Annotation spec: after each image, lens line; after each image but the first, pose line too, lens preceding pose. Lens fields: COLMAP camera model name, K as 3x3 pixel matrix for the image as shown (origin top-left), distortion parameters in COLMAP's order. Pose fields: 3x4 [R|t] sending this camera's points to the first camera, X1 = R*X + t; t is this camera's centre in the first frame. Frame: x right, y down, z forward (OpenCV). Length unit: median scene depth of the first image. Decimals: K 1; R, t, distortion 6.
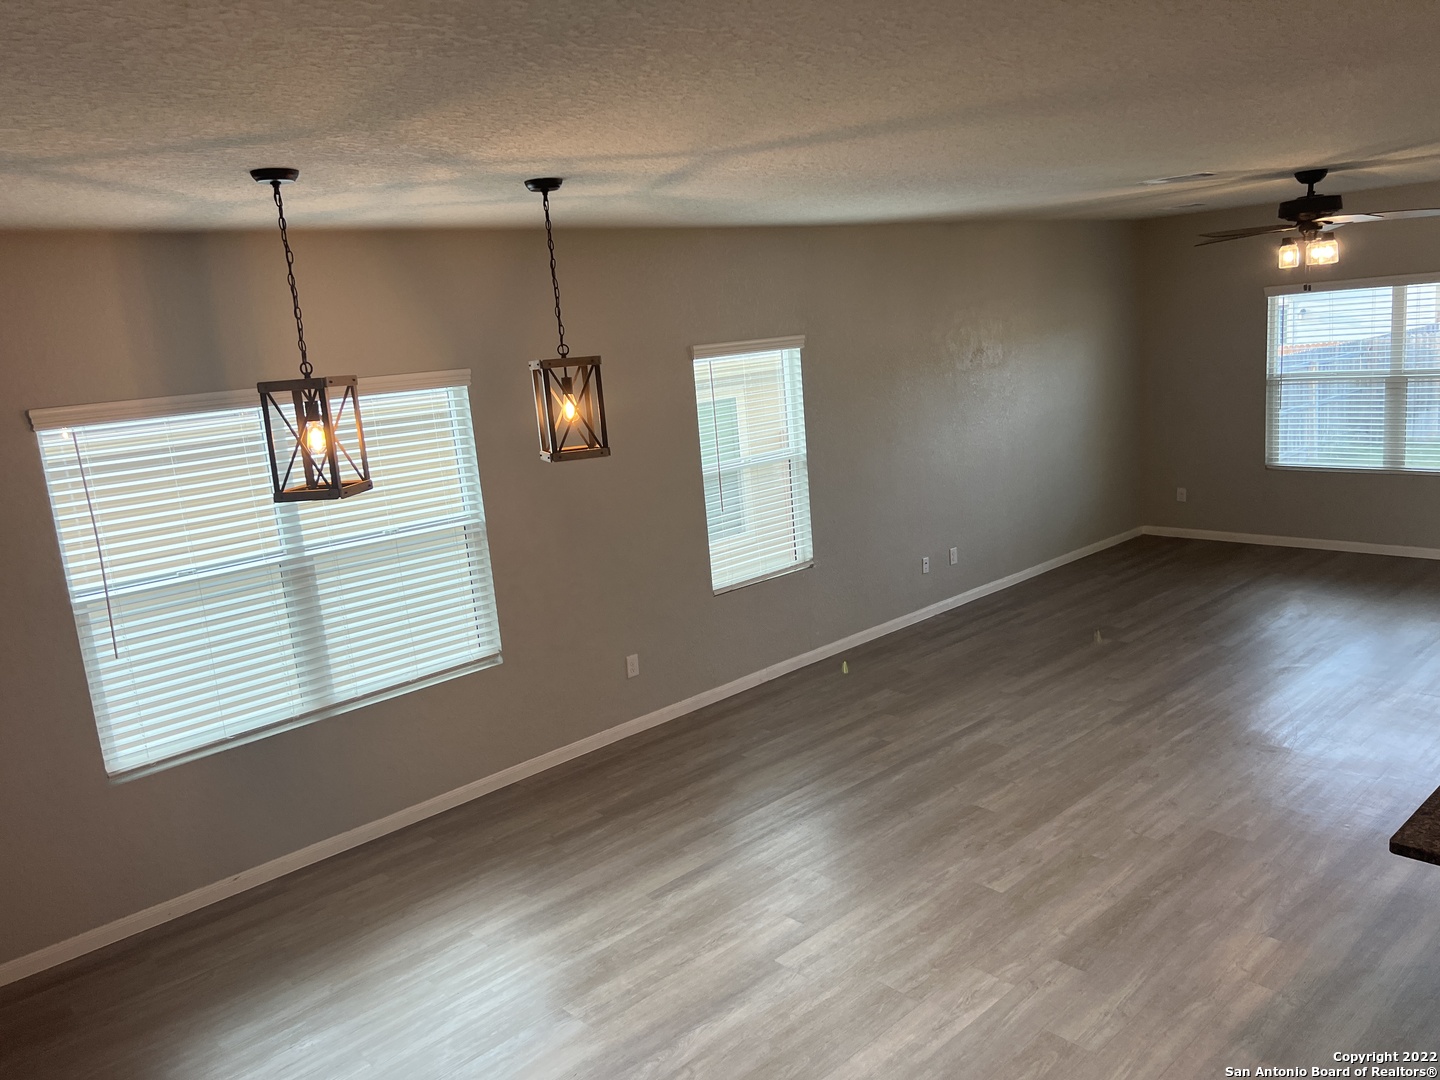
lens RADIAL K [[1082.5, 0, 715.0], [0, 1082.5, 535.5], [0, 0, 1]] dist [0.041197, -0.057095]
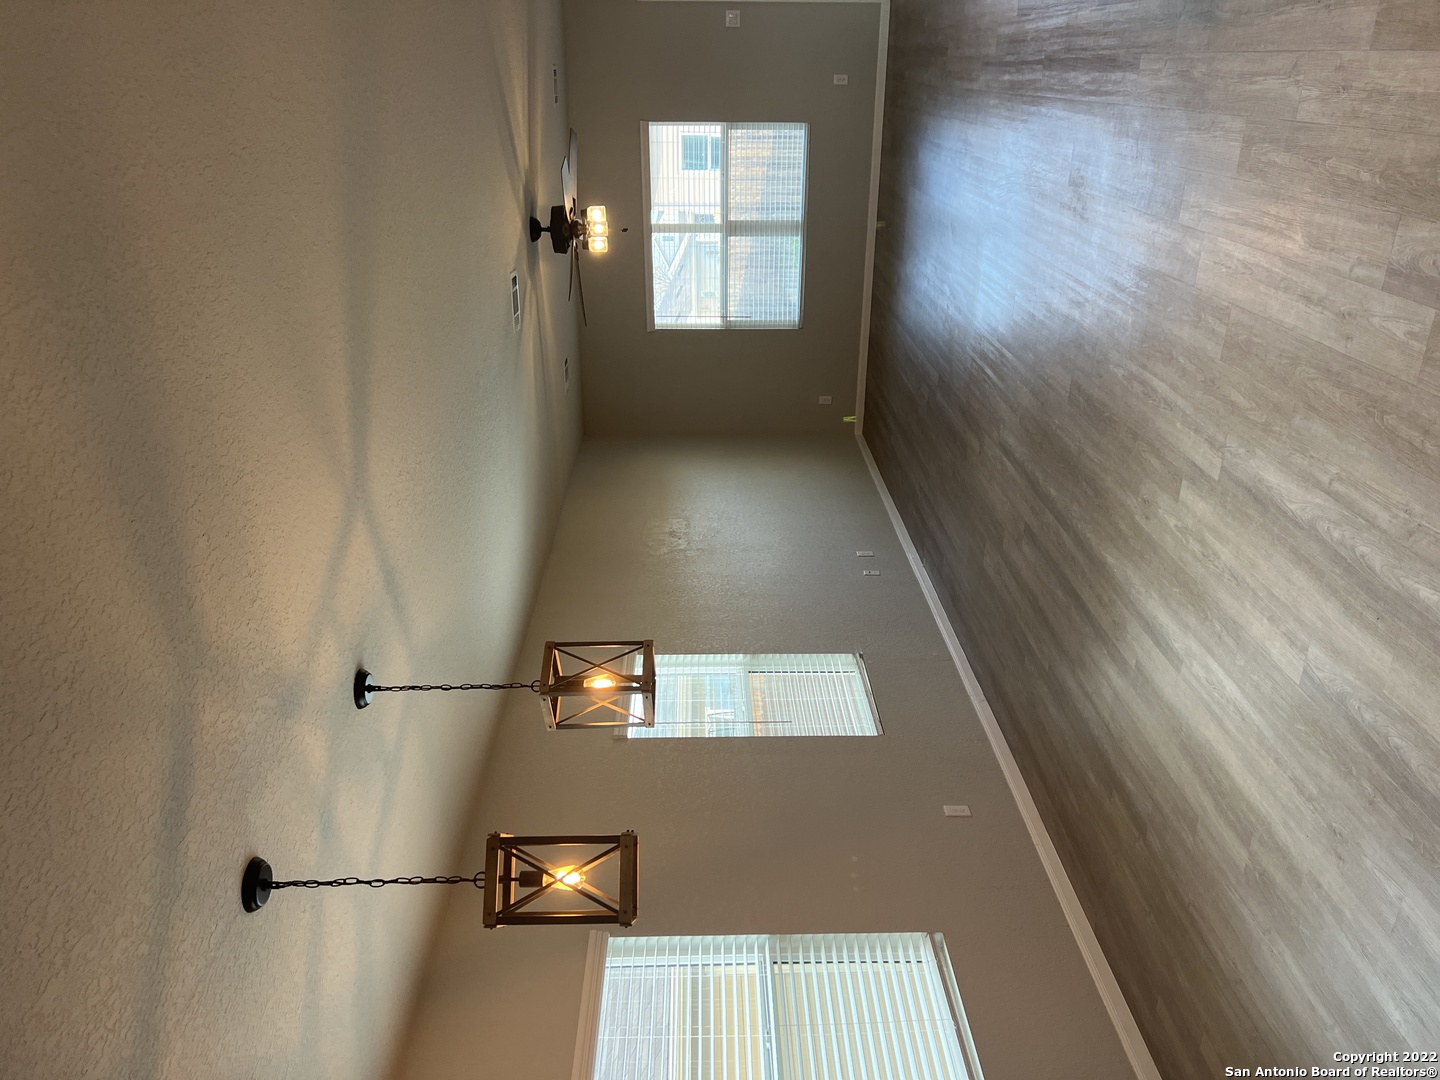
lens RADIAL K [[1082.5, 0, 715.0], [0, 1082.5, 535.5], [0, 0, 1]] dist [0.041197, -0.057095]
pose [[0.073100, -0.911515, 0.404719, -0.259827], [0.981460, -0.006346, -0.191564, 0.105638], [0.177182, 0.411219, 0.894151, 0.096473]]
